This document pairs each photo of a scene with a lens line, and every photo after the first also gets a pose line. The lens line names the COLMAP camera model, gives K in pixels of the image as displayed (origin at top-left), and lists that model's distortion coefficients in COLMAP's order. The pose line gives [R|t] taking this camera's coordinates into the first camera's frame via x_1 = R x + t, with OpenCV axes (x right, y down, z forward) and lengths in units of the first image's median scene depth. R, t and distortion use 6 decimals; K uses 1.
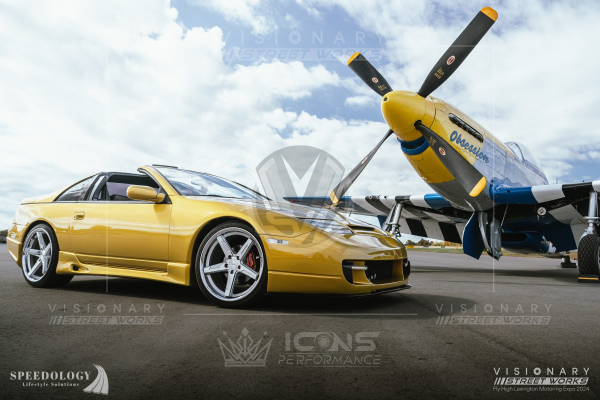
lens RADIAL K [[450.7, 0, 306.6], [0, 450.7, 209.3], [0, 0, 1]] dist [-0.027921, 0.001137]
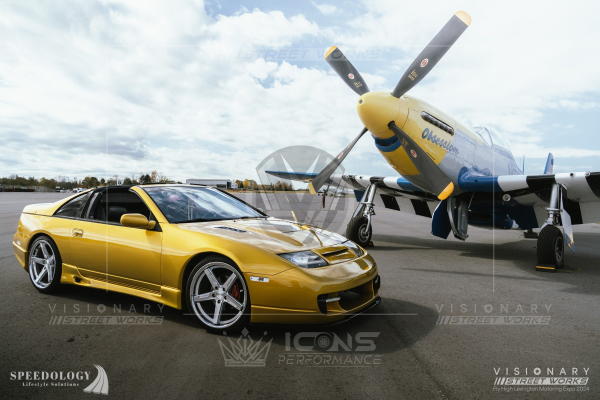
lens RADIAL K [[425.3, 0, 284.4], [0, 425.3, 200.6], [0, 0, 1]] dist [-0.029438, 0.002065]
pose [[0.999931, -0.006830, -0.009553, 0.004094], [0.007857, 0.993677, 0.112005, -0.105541], [0.008727, -0.112072, 0.993662, -0.008072]]
